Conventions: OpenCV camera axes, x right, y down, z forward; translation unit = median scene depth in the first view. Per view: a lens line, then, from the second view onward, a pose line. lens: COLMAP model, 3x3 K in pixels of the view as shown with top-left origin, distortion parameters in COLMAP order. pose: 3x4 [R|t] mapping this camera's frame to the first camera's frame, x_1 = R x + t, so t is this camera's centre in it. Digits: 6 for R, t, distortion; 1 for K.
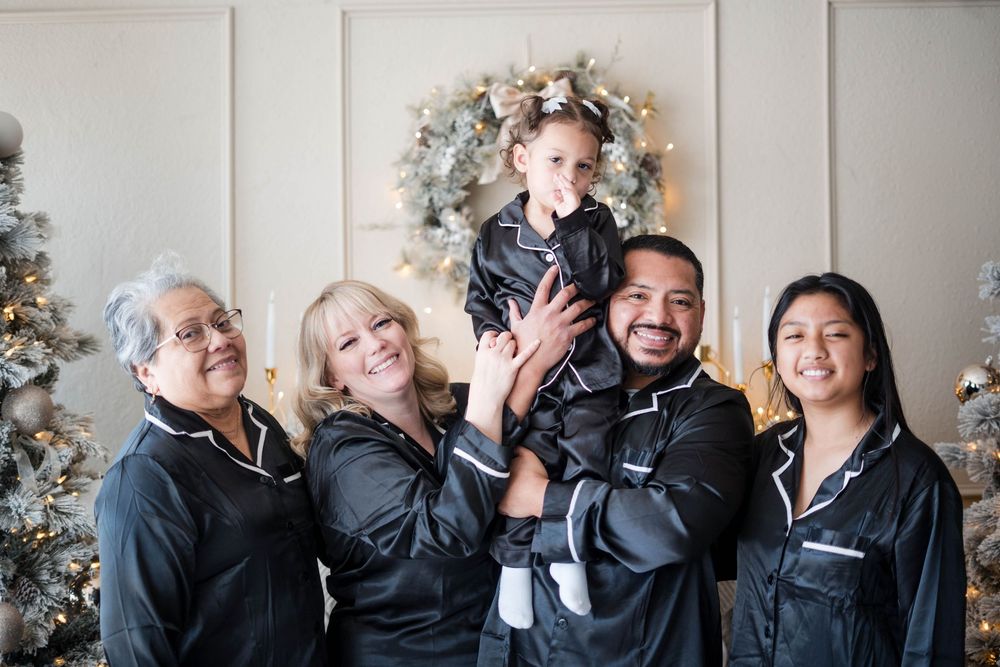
lens RADIAL K [[1438.7, 0, 500.0], [0, 1438.7, 333.5], [0, 0, 1]] dist [-0.021936, -0.015037]
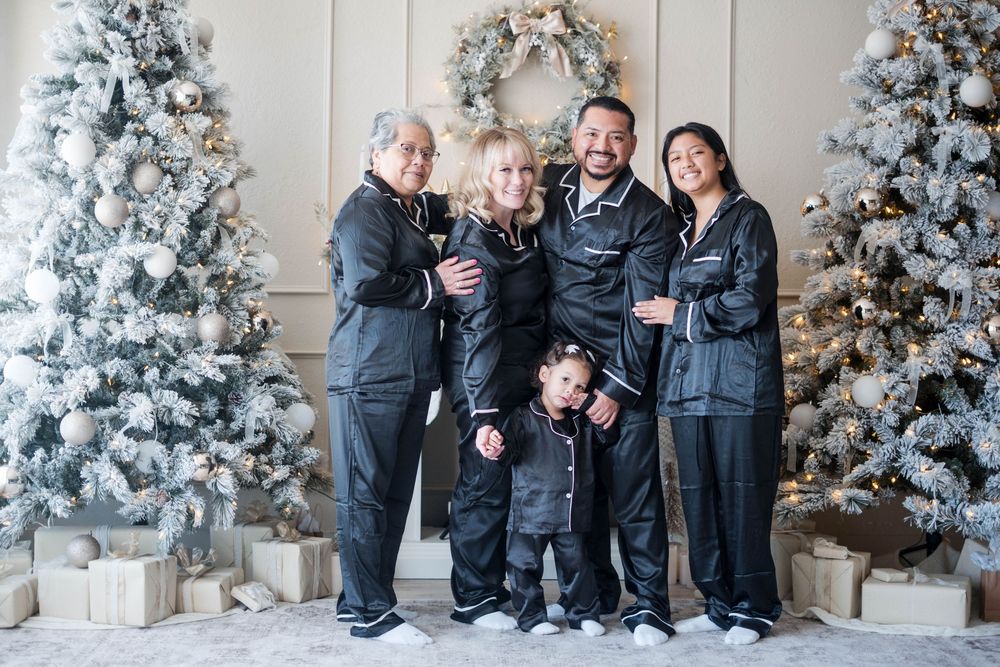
lens RADIAL K [[1496.2, 0, 499.2], [0, 1496.2, 339.9], [0, 0, 1]] dist [-0.016522, -0.032620]
pose [[0.998664, 0.020936, 0.047232, -0.084738], [-0.021667, 0.999652, 0.015022, 0.149206], [-0.046902, -0.016026, 0.998771, -0.584021]]
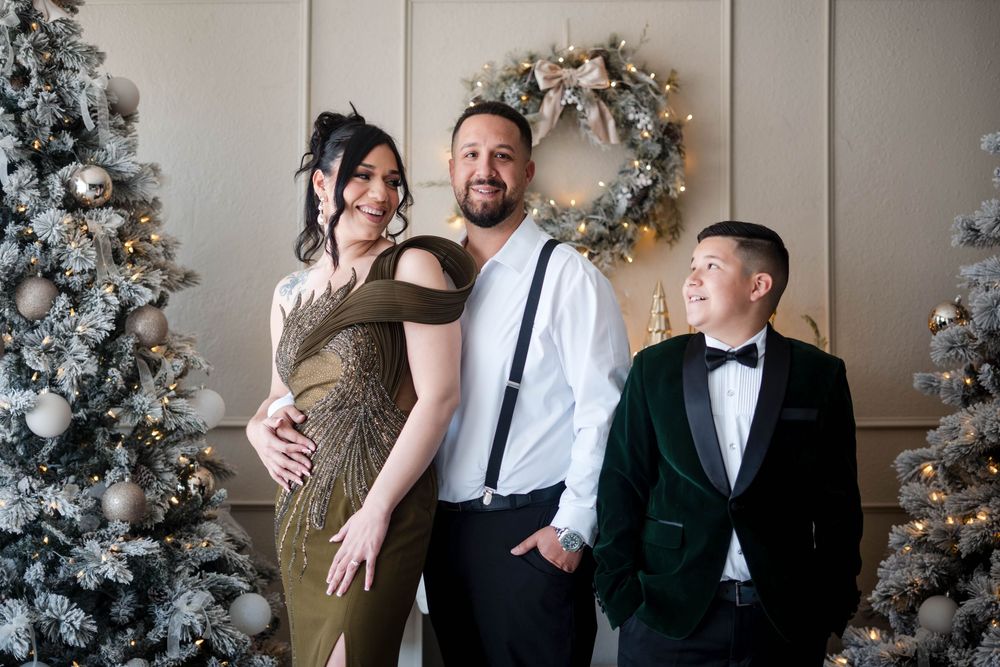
lens RADIAL K [[1496.2, 0, 499.2], [0, 1496.2, 339.9], [0, 0, 1]] dist [-0.016522, -0.032620]
pose [[0.999867, 0.013768, -0.008734, -0.021903], [-0.013768, 0.999905, 0.000035, 0.051358], [0.008733, 0.000085, 0.999962, -0.203561]]
